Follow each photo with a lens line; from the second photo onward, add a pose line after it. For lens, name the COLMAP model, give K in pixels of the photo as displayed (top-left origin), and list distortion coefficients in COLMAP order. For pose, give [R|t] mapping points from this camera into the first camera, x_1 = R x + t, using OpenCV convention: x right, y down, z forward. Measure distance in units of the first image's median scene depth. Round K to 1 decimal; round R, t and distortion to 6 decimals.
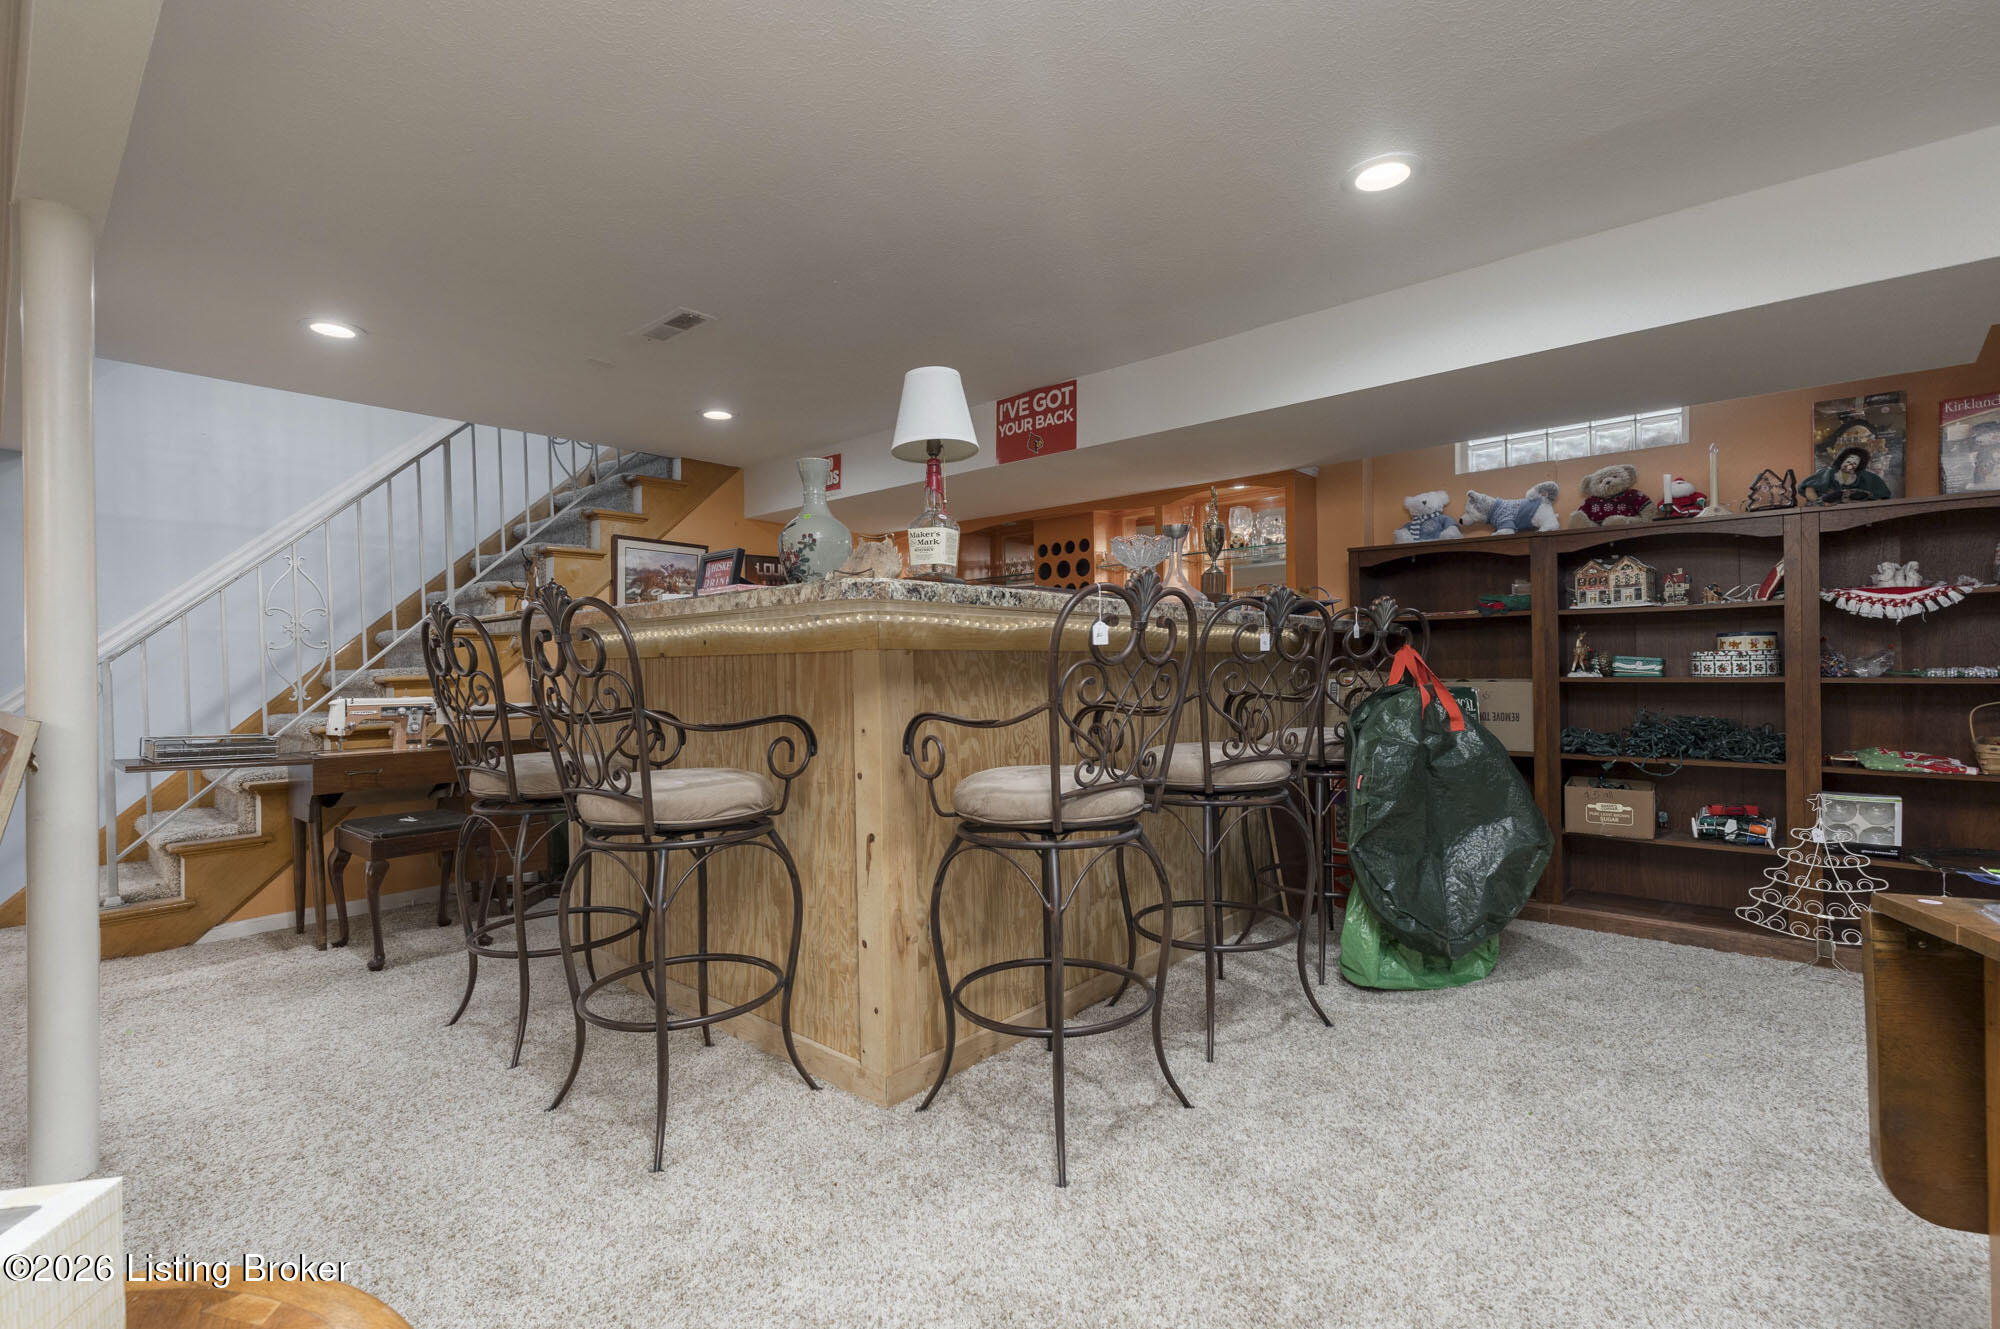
lens RADIAL K [[904.9, 0, 989.2], [0, 904.9, 663.0], [0, 0, 1]] dist [0.005298, -0.001150]
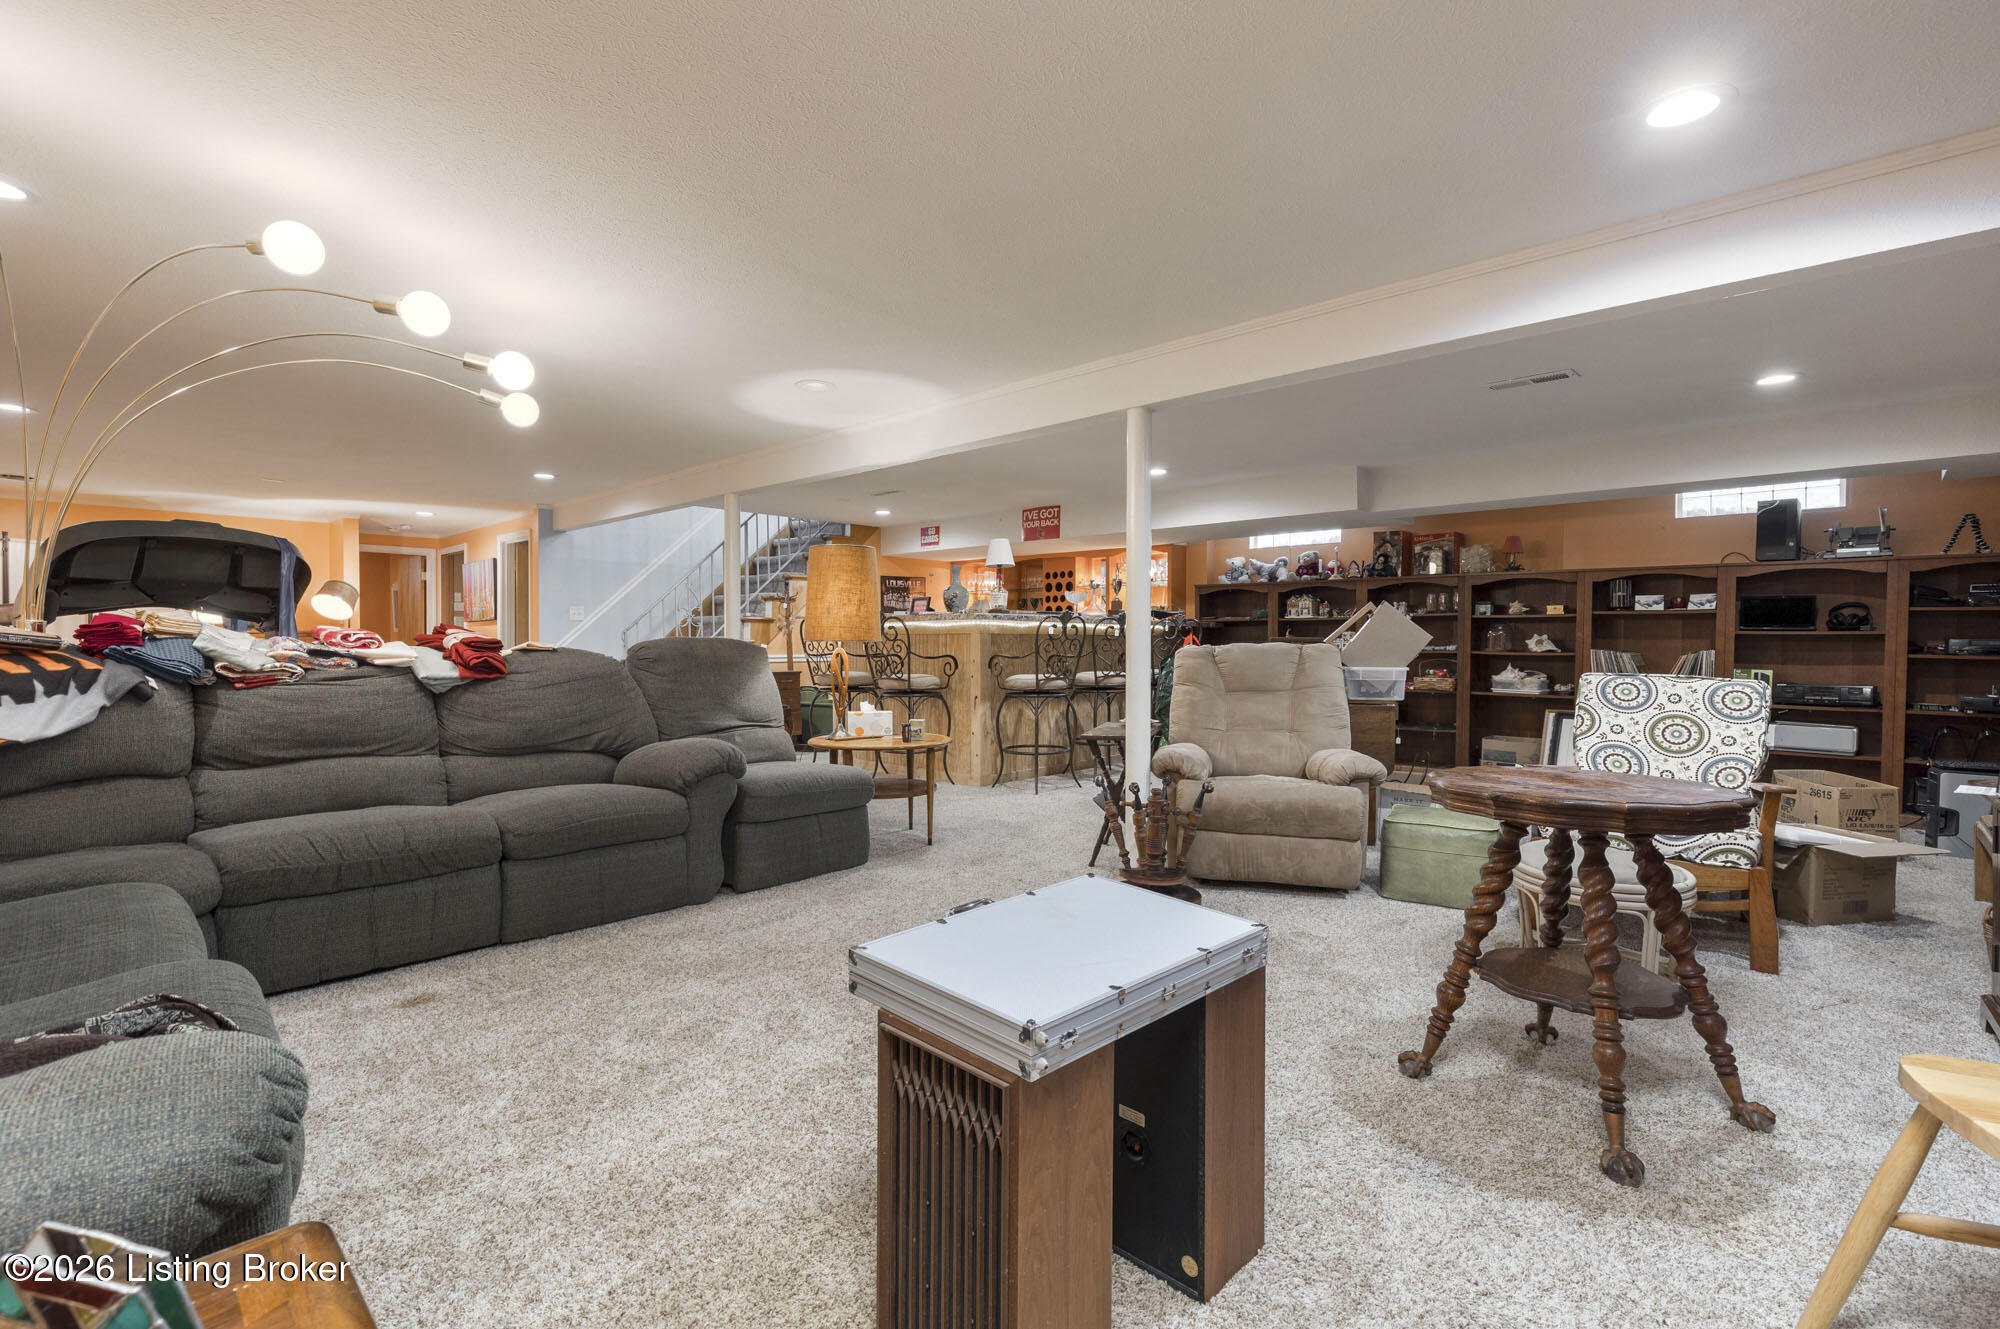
lens RADIAL K [[904.9, 0, 985.6], [0, 904.9, 660.6], [0, 0, 1]] dist [0.005298, -0.001150]
pose [[0.999352, 0.015553, -0.032471, -0.004837], [-0.014775, 0.999601, 0.024076, 0.001488], [0.032832, -0.023581, 0.999183, -1.357539]]
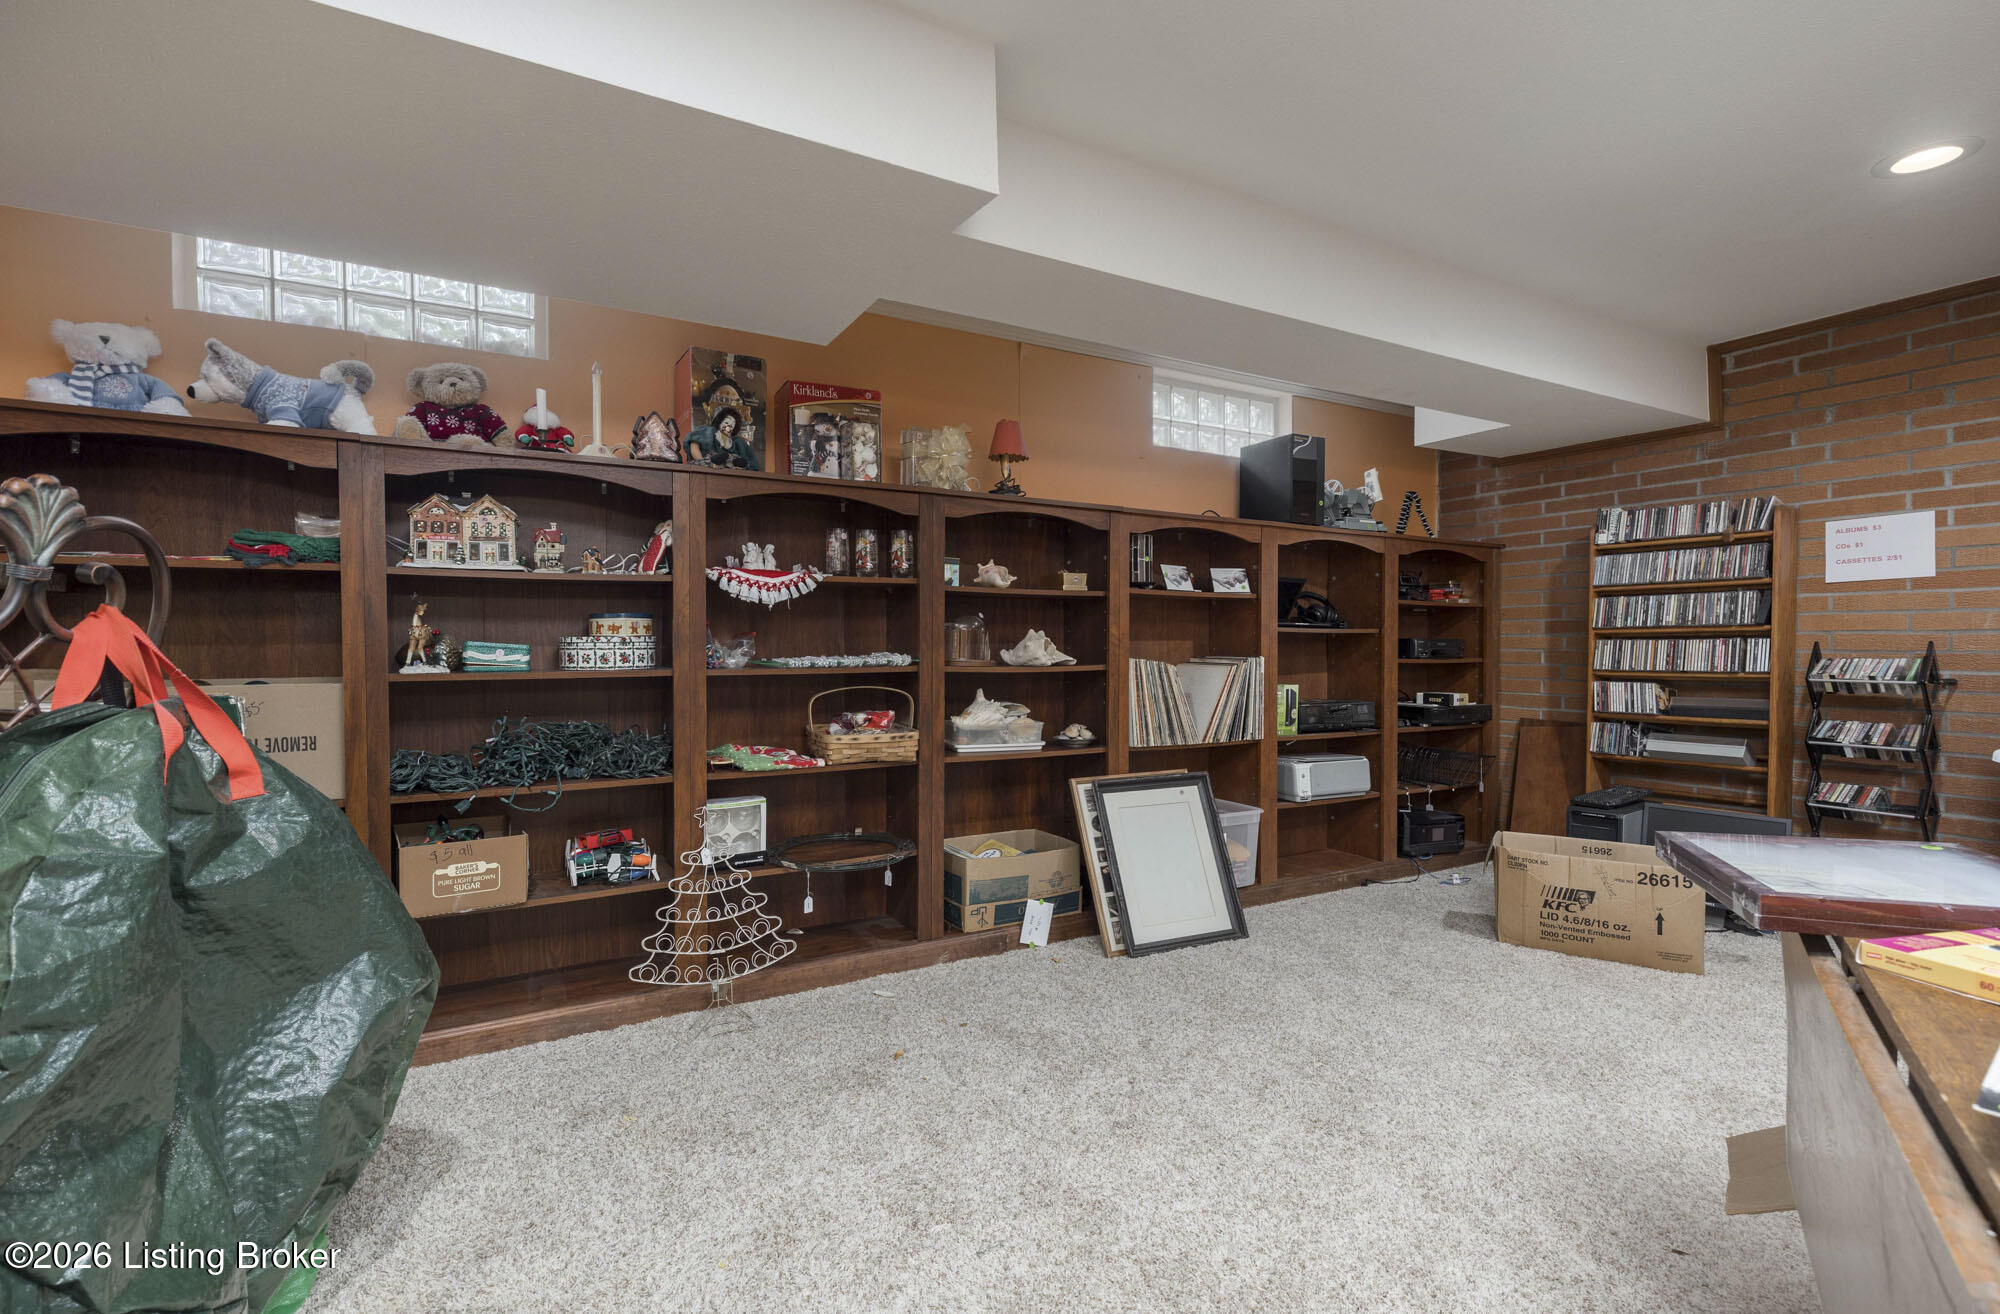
lens RADIAL K [[904.9, 0, 987.6], [0, 904.9, 658.9], [0, 0, 1]] dist [0.005298, -0.001150]
pose [[0.302210, -0.003960, 0.953233, 0.180099], [-0.002557, 0.999984, 0.004965, 0.001129], [-0.953238, -0.003938, 0.302195, 0.473083]]
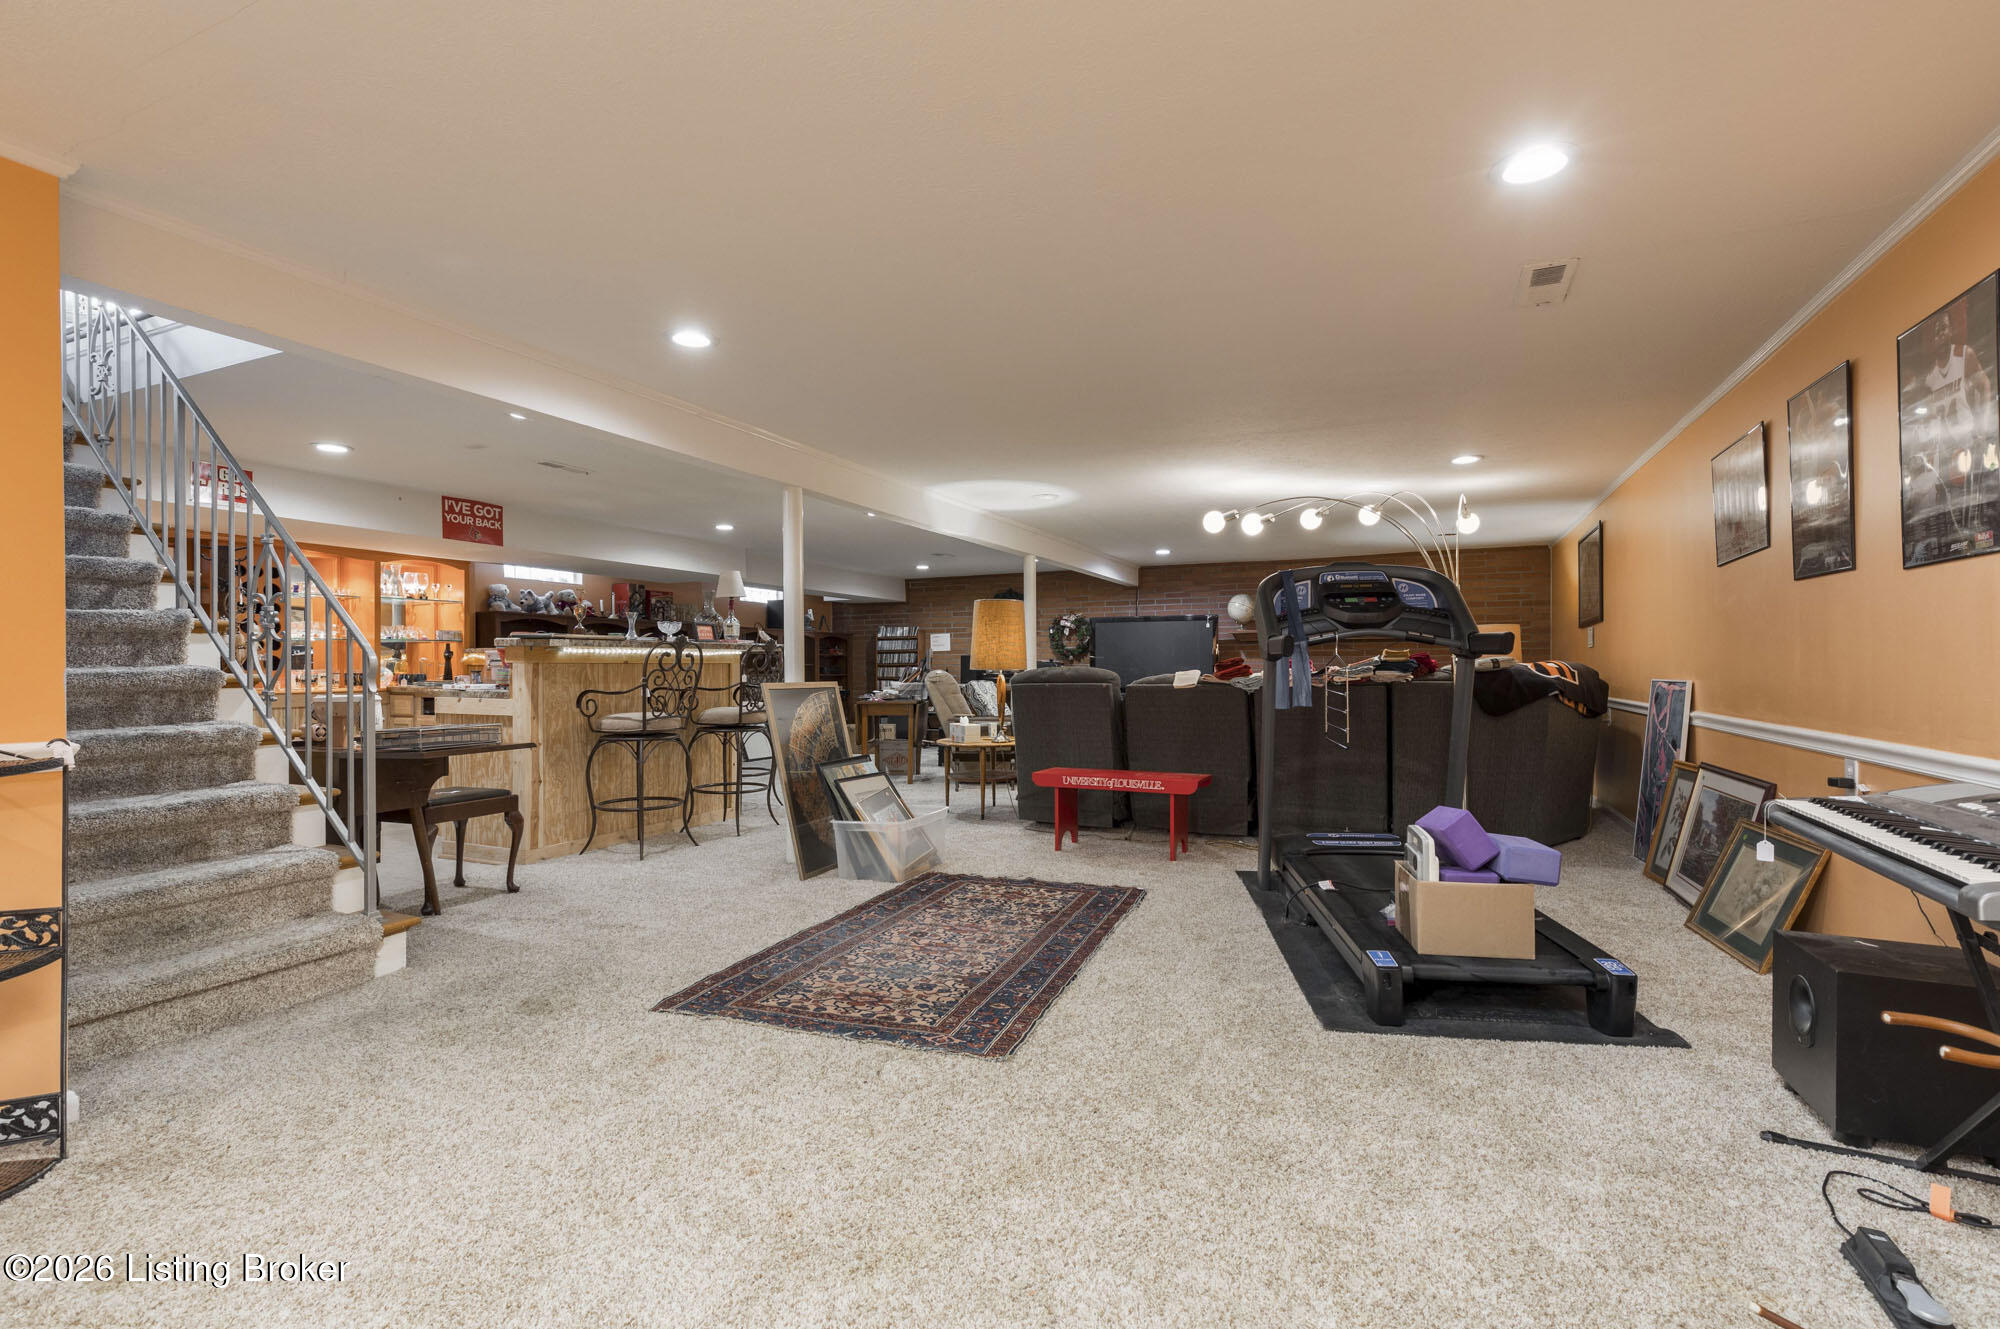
lens RADIAL K [[904.9, 0, 1011.6], [0, 904.9, 666.6], [0, 0, 1]] dist [0.005298, -0.001150]
pose [[-0.312240, 0.017449, 0.949843, -2.292239], [0.004963, 0.999848, -0.016736, 0.043569], [-0.949990, -0.000511, -0.312279, 0.725257]]
